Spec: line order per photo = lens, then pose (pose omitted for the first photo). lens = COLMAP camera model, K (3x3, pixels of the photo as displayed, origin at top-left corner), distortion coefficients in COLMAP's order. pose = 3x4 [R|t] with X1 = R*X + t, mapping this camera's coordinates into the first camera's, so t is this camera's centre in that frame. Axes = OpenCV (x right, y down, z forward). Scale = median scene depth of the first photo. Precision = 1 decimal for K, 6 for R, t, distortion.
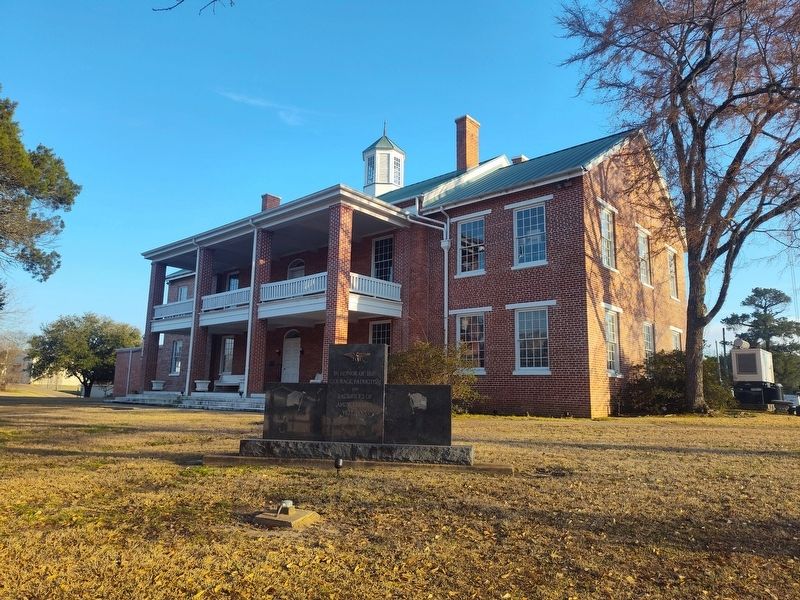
lens RADIAL K [[543.5, 0, 400.0], [0, 543.5, 300.0], [0, 0, 1]] dist [0.057024, -0.065183]
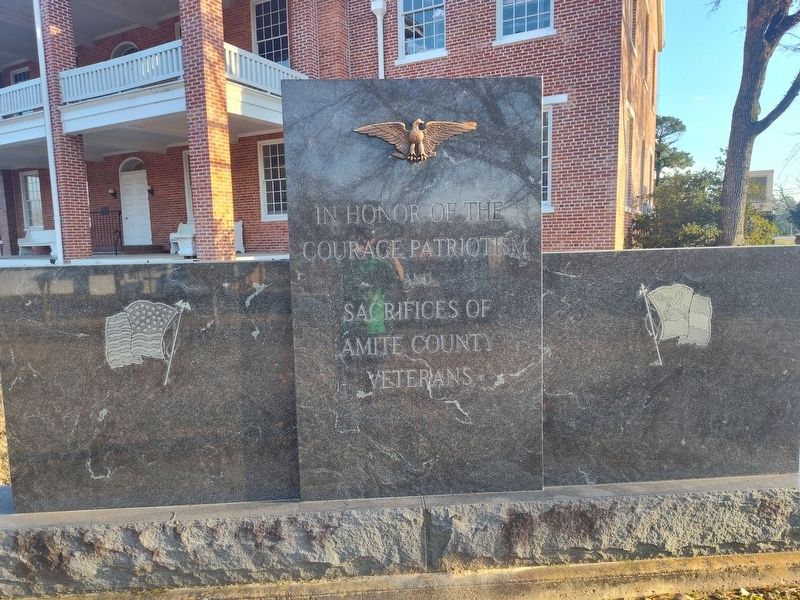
lens RADIAL K [[543.5, 0, 400.0], [0, 543.5, 300.0], [0, 0, 1]] dist [0.057024, -0.065183]
pose [[0.970564, -0.070164, 0.230397, -0.061457], [0.003291, 0.960398, 0.278611, 0.045798], [-0.240821, -0.269652, 0.932359, 0.335656]]
